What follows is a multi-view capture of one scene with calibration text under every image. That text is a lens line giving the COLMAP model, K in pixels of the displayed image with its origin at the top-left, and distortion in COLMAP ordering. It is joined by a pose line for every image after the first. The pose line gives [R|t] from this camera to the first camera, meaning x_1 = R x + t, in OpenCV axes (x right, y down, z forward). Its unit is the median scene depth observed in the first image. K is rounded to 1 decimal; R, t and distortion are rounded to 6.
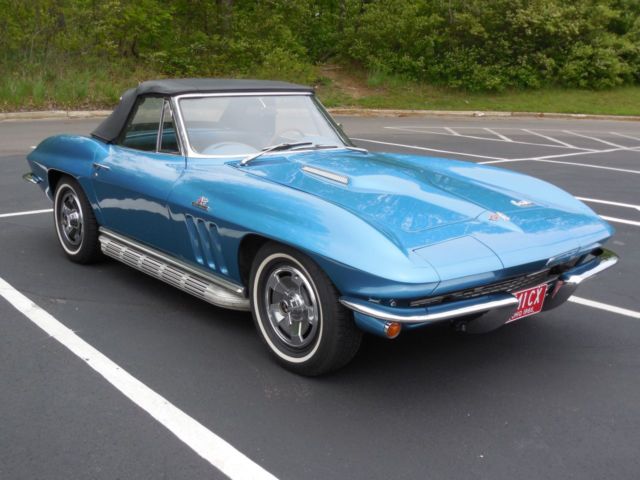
lens RADIAL K [[727.5, 0, 320.0], [0, 727.5, 240.0], [0, 0, 1]] dist [-0.037624, 0.031790]
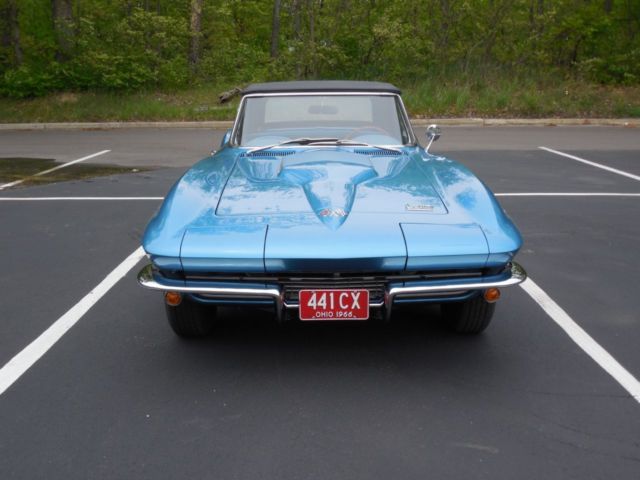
lens RADIAL K [[727.5, 0, 320.0], [0, 727.5, 240.0], [0, 0, 1]] dist [-0.037624, 0.031790]
pose [[0.775467, 0.115489, -0.620736, 0.140110], [-0.125006, 0.991751, 0.028351, -0.003629], [0.618889, 0.055611, 0.783507, 0.037970]]
